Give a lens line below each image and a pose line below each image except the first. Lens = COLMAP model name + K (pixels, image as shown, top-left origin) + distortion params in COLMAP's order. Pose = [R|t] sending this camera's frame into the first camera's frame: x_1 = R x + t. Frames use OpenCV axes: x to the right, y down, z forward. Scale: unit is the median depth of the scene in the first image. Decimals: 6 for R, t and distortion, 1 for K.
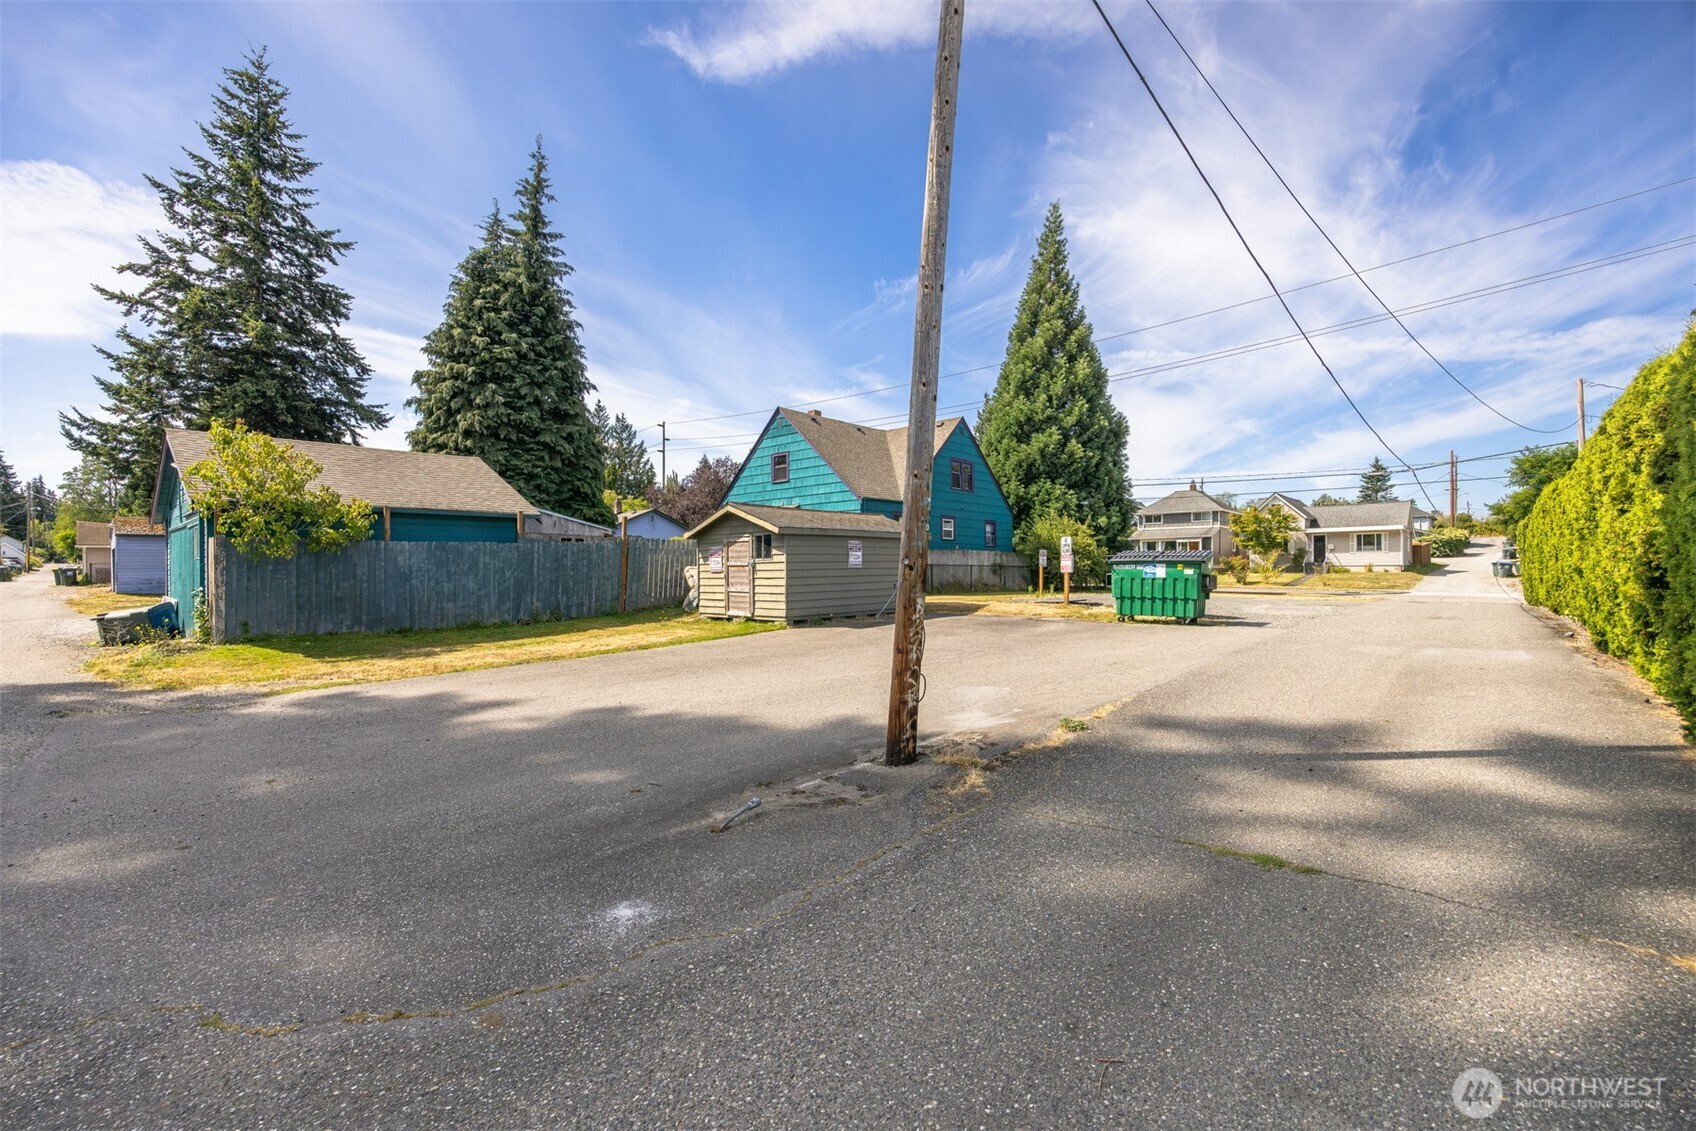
lens RADIAL K [[710.1, 0, 839.2], [0, 710.1, 566.5], [0, 0, 1]] dist [-0.016036, 0.000565]
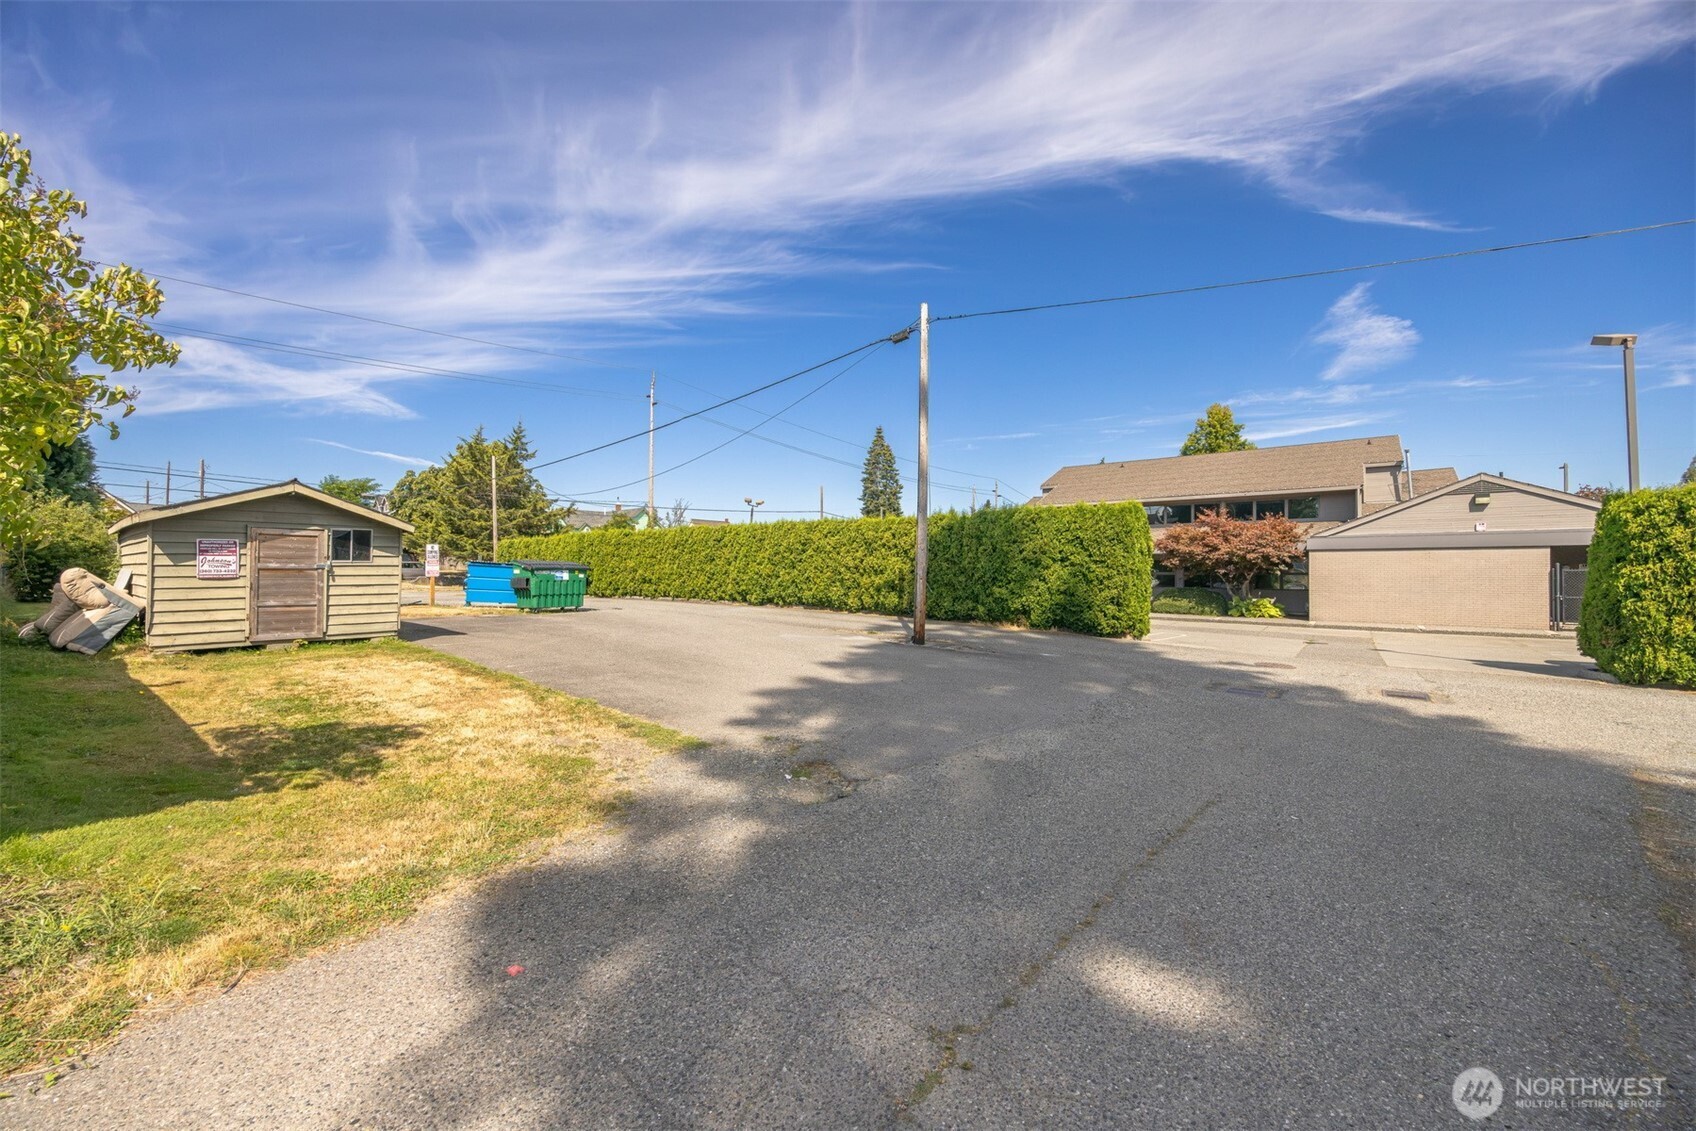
lens RADIAL K [[650.0, 0, 848.0], [0, 650.0, 565.5], [0, 0, 1]] dist [-0.000572, -0.000124]
pose [[-0.068468, 0.012584, 0.997574, -0.512388], [-0.008219, 0.999879, -0.013177, -0.000306], [-0.997619, -0.009101, -0.068357, 0.298951]]
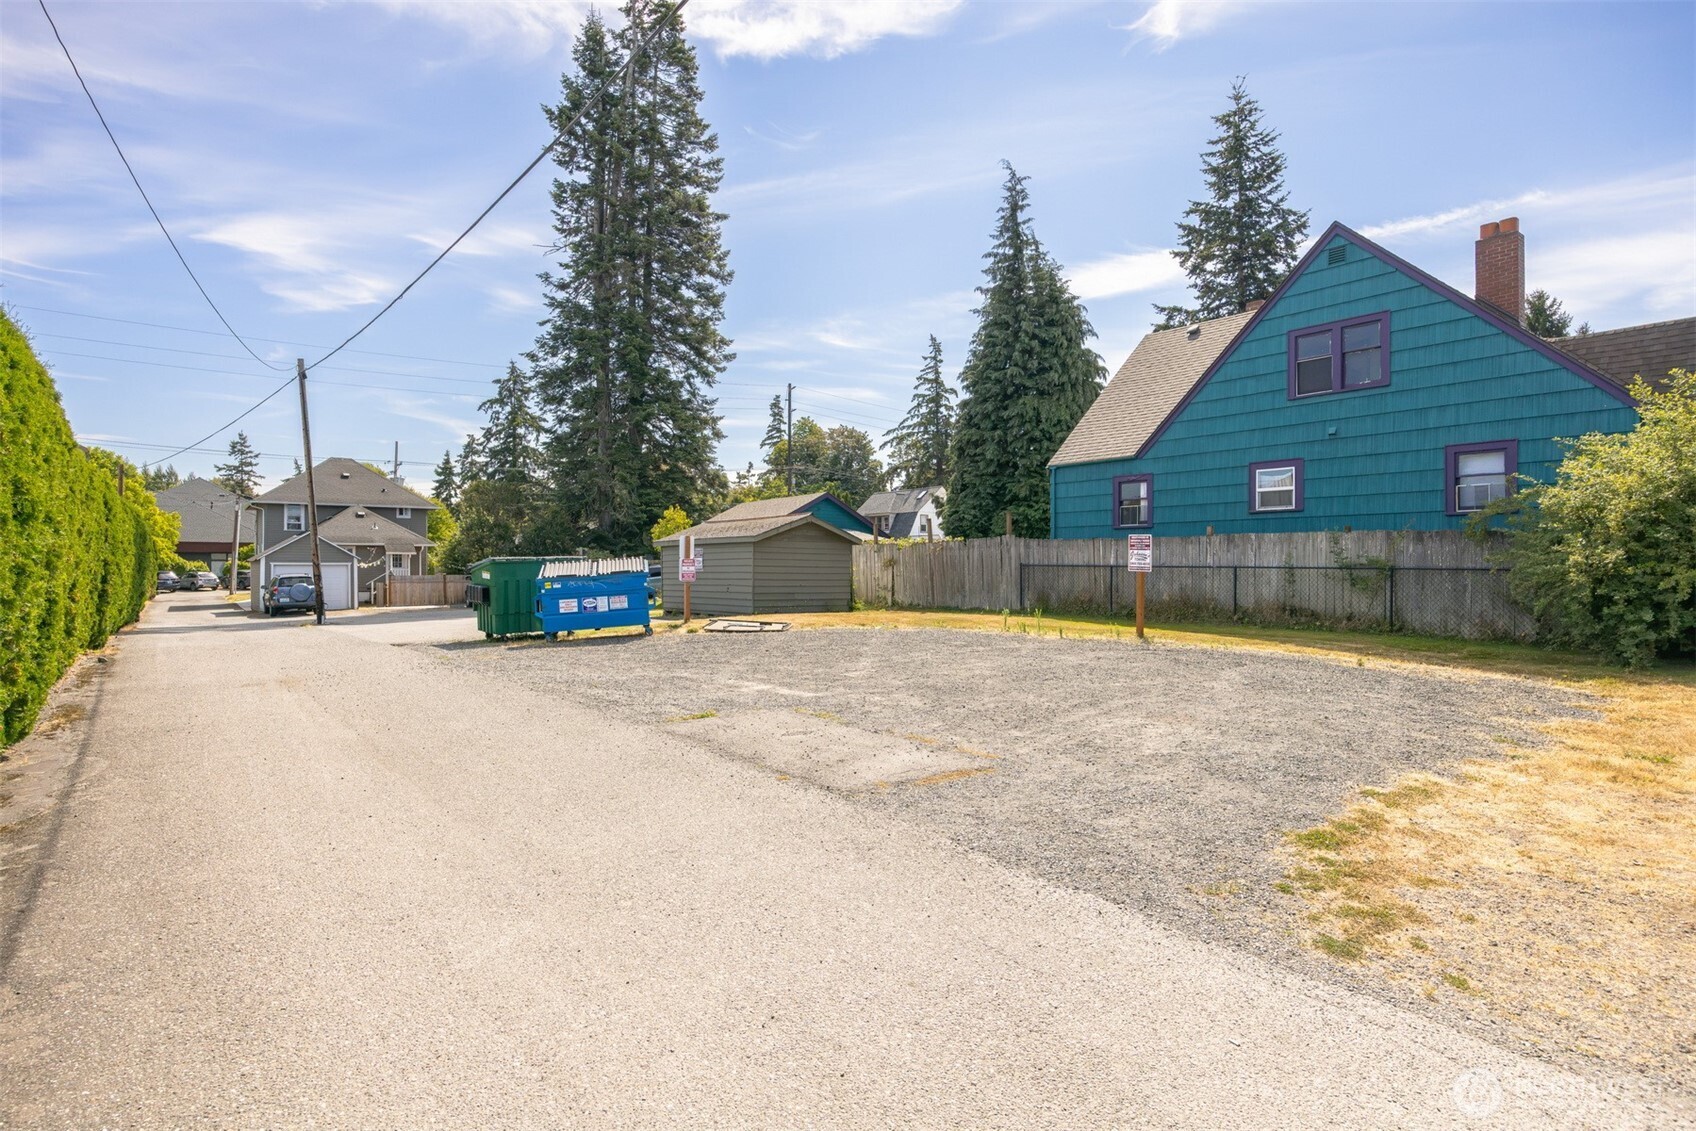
lens RADIAL K [[871.6, 0, 858.7], [0, 871.6, 561.5], [0, 0, 1]] dist [-0.016925, 0.000301]
pose [[-0.149759, 0.002151, -0.988720, 0.879763], [0.008159, 0.999966, 0.000940, -0.008742], [0.988689, -0.007926, -0.149772, 0.939617]]
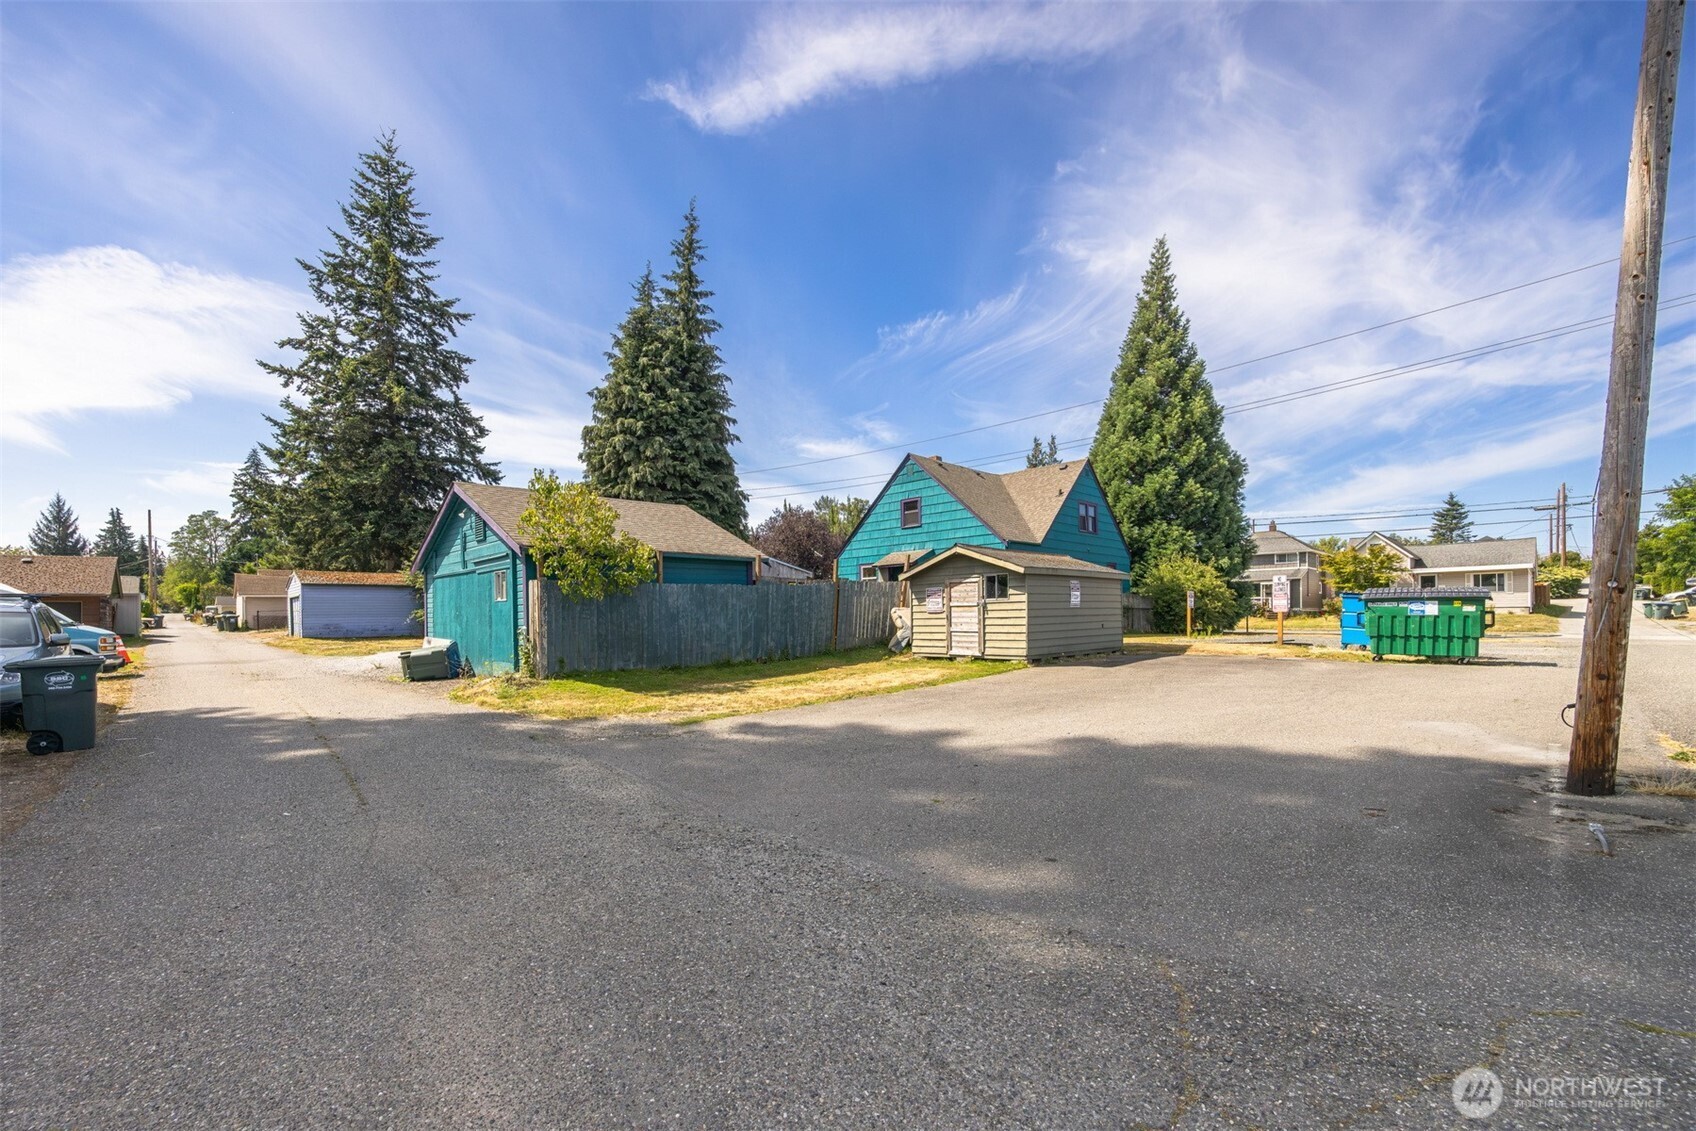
lens RADIAL K [[690.6, 0, 783.7], [0, 690.6, 615.5], [0, 0, 1]] dist [-0.002682, 0.000321]
pose [[0.995207, -0.004740, -0.097679, -0.186827], [0.004965, 0.999986, 0.002055, 0.005758], [0.097668, -0.002530, 0.995216, -0.007011]]
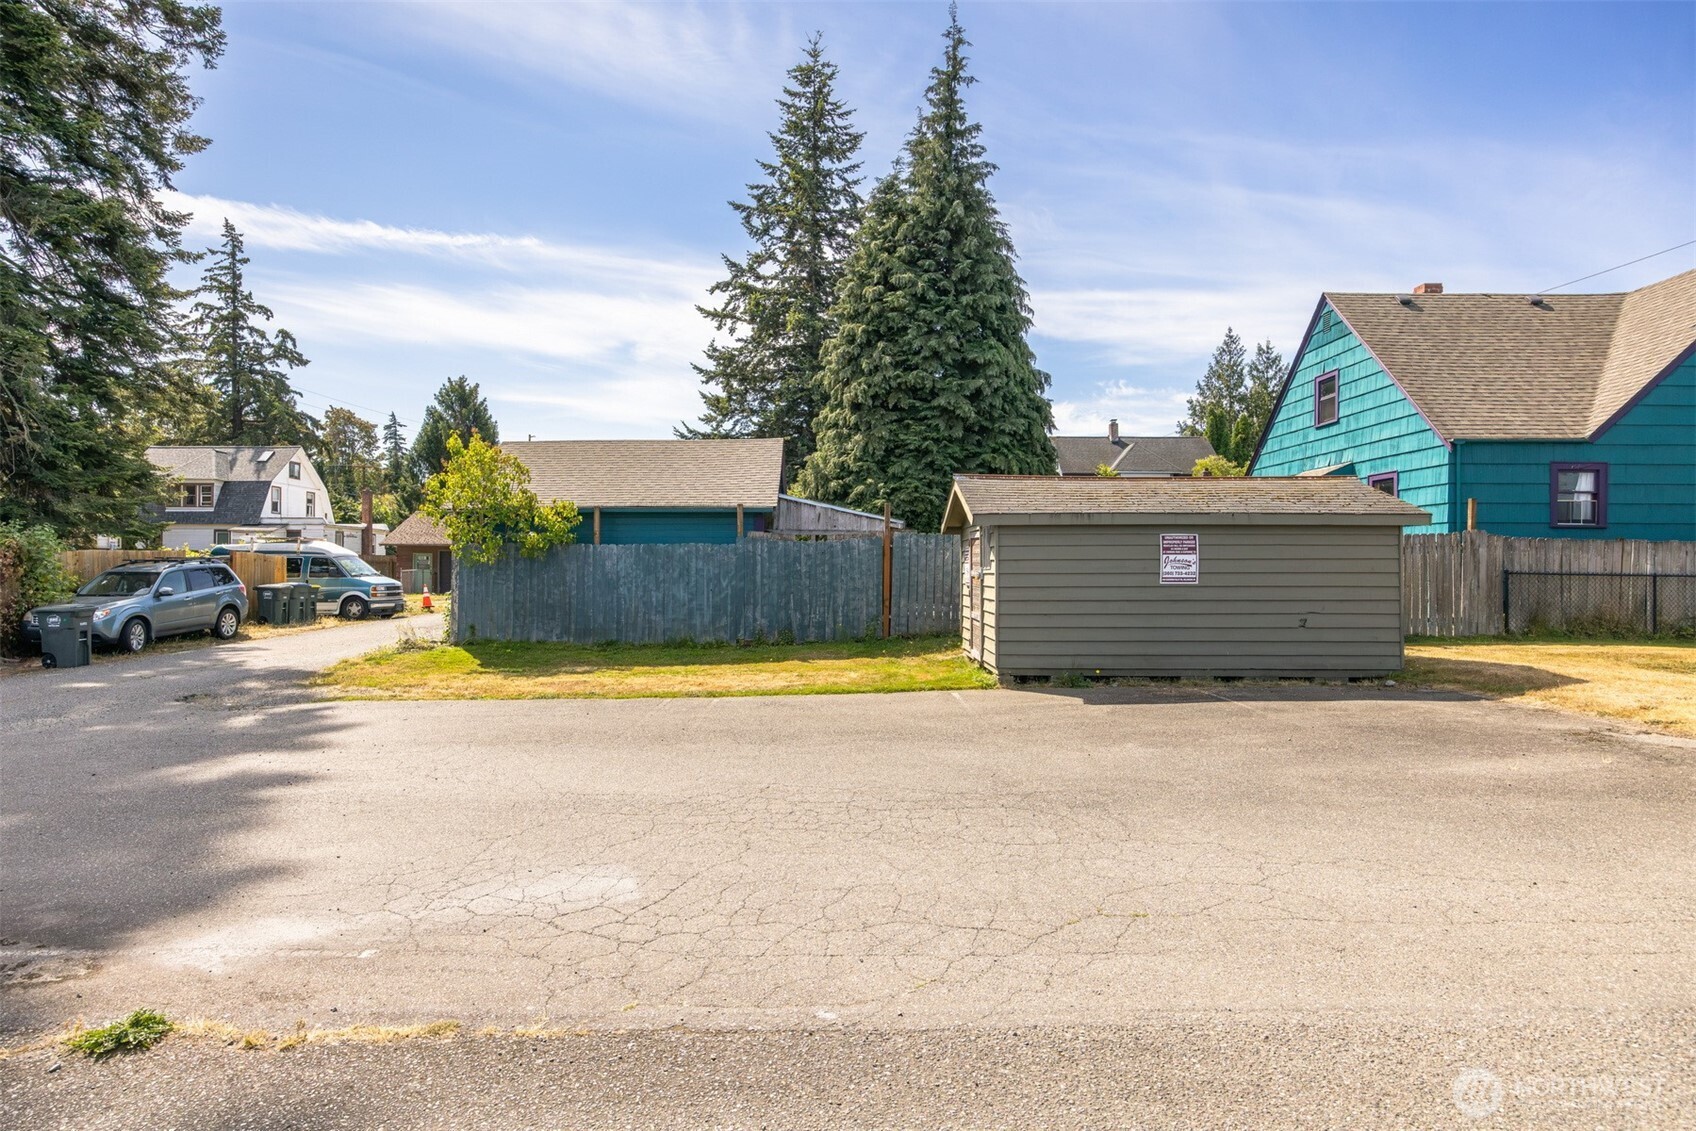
lens RADIAL K [[923.4, 0, 806.9], [0, 923.4, 562.0], [0, 0, 1]] dist [-0.008514, 0.000301]
pose [[0.650708, 0.007607, -0.759290, 0.229204], [-0.006560, 0.999969, 0.004396, -0.010467], [0.759299, 0.002120, 0.650738, 0.227119]]
